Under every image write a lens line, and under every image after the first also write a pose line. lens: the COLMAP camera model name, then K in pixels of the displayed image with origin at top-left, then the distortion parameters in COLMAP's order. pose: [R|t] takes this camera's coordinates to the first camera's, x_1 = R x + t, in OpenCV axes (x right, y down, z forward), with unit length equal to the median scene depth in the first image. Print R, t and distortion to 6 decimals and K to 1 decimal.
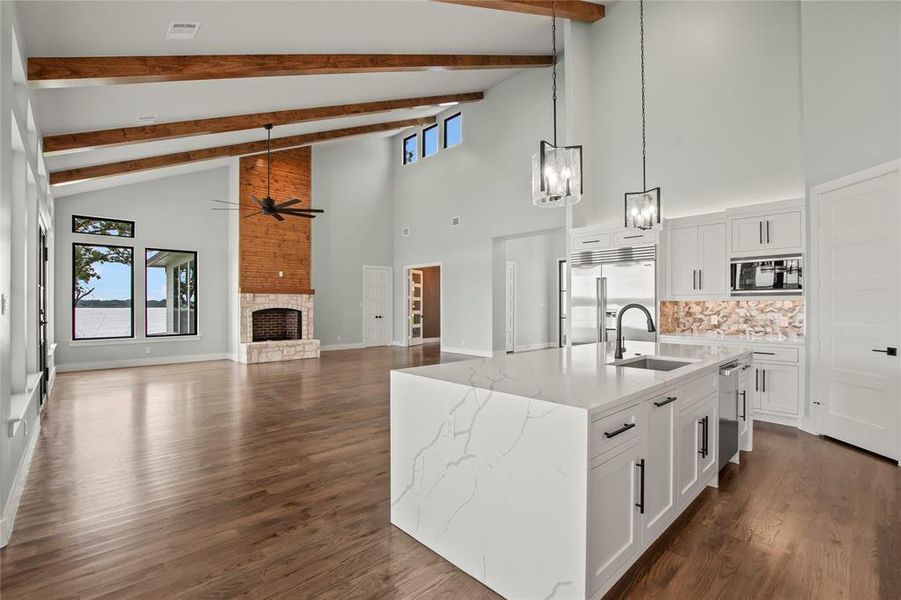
lens RADIAL K [[407.6, 0, 450.5], [0, 407.6, 300.0], [0, 0, 1]] dist [-0.000652, -0.000019]
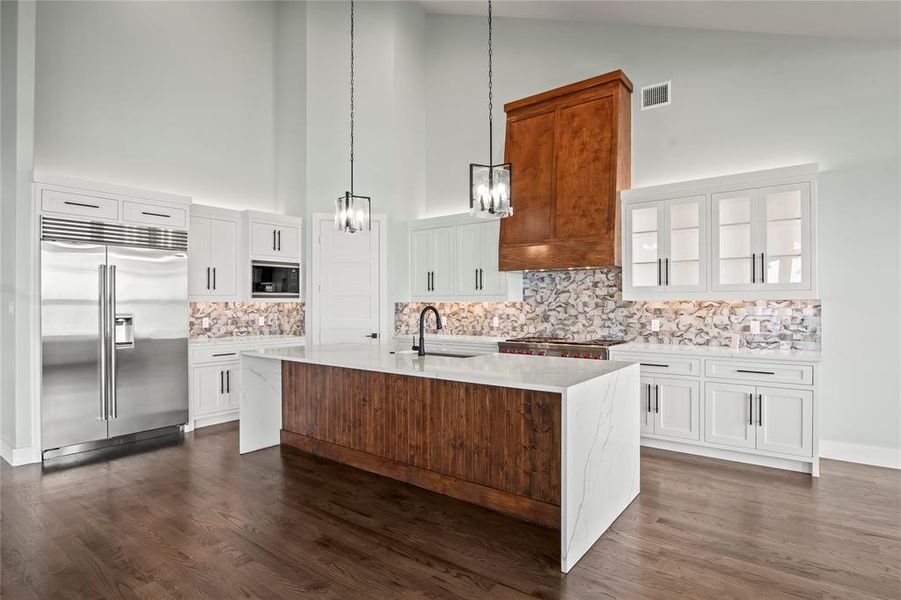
lens RADIAL K [[466.7, 0, 450.5], [0, 466.7, 300.0], [0, 0, 1]] dist [-0.000503, 0.000001]
pose [[-0.147308, 0.006496, 0.989069, -1.385575], [-0.009661, 0.999921, -0.008007, 0.001756], [-0.989043, -0.010735, -0.147234, 1.816781]]
